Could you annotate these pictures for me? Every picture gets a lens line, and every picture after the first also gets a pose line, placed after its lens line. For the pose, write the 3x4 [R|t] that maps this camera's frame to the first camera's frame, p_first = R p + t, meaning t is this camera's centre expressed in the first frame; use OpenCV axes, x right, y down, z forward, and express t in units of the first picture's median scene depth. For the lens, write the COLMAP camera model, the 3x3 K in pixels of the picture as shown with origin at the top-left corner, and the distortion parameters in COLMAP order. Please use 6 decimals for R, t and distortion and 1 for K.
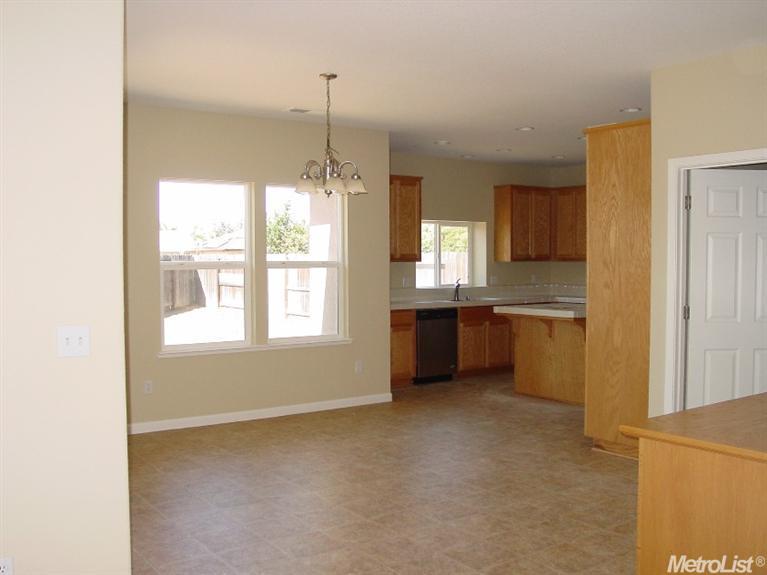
lens RADIAL K [[769.2, 0, 383.6], [0, 769.2, 288.3], [0, 0, 1]] dist [-0.097544, 0.000000]
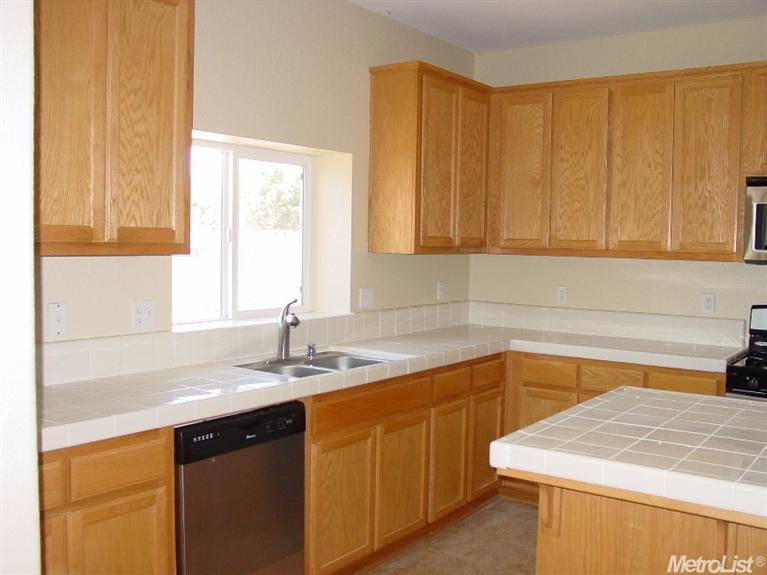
lens RADIAL K [[769.2, 0, 380.5], [0, 769.2, 287.5], [0, 0, 1]] dist [-0.097544, 0.000000]
pose [[0.951867, 0.001751, 0.306507, 0.027315], [-0.009343, 0.999685, 0.023307, -0.028592], [-0.306369, -0.025049, 0.951583, 0.668990]]
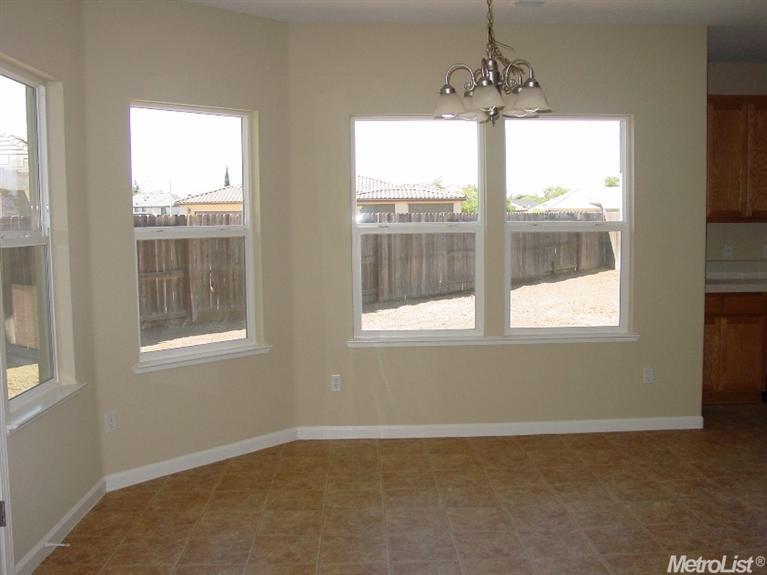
lens RADIAL K [[769.2, 0, 380.7], [0, 769.2, 284.9], [0, 0, 1]] dist [-0.097544, 0.000000]
pose [[0.831384, 0.038122, -0.554389, 0.116044], [-0.010021, 0.998510, 0.053633, -0.010629], [0.555608, -0.039034, 0.830528, 0.245761]]
